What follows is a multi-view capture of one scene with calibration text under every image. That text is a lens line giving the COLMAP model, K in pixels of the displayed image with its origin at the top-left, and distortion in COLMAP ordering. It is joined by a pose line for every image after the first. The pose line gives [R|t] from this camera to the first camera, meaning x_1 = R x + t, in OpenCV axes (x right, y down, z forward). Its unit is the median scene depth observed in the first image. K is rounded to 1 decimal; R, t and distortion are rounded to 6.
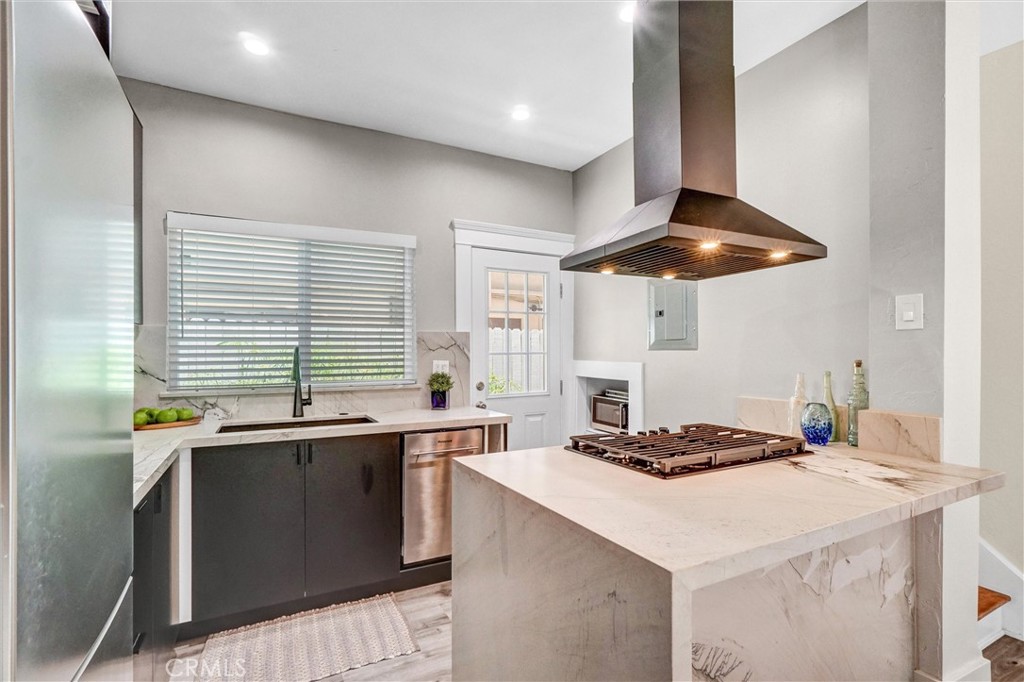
lens RADIAL K [[489.4, 0, 512.0], [0, 489.4, 341.0], [0, 0, 1]] dist [0.000694, -0.000048]
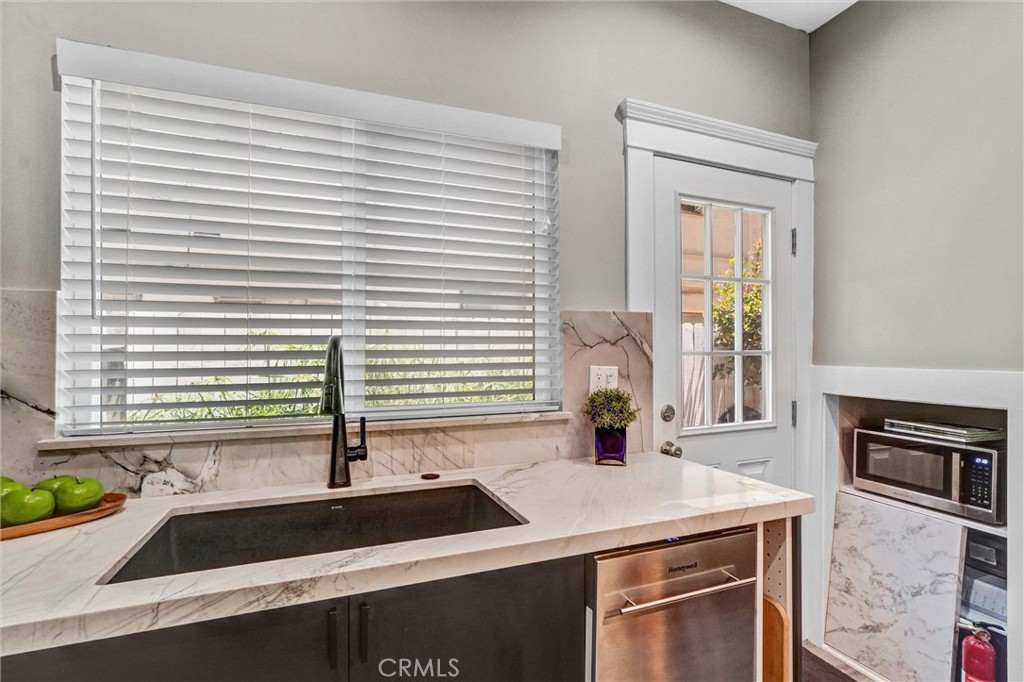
lens RADIAL K [[499.5, 0, 512.0], [0, 499.5, 341.0], [0, 0, 1]] dist [0.000375, 0.000132]
pose [[0.994359, -0.000058, -0.106065, -0.199992], [0.000358, 0.999996, 0.002811, 0.012070], [0.106065, -0.002833, 0.994355, 0.489644]]
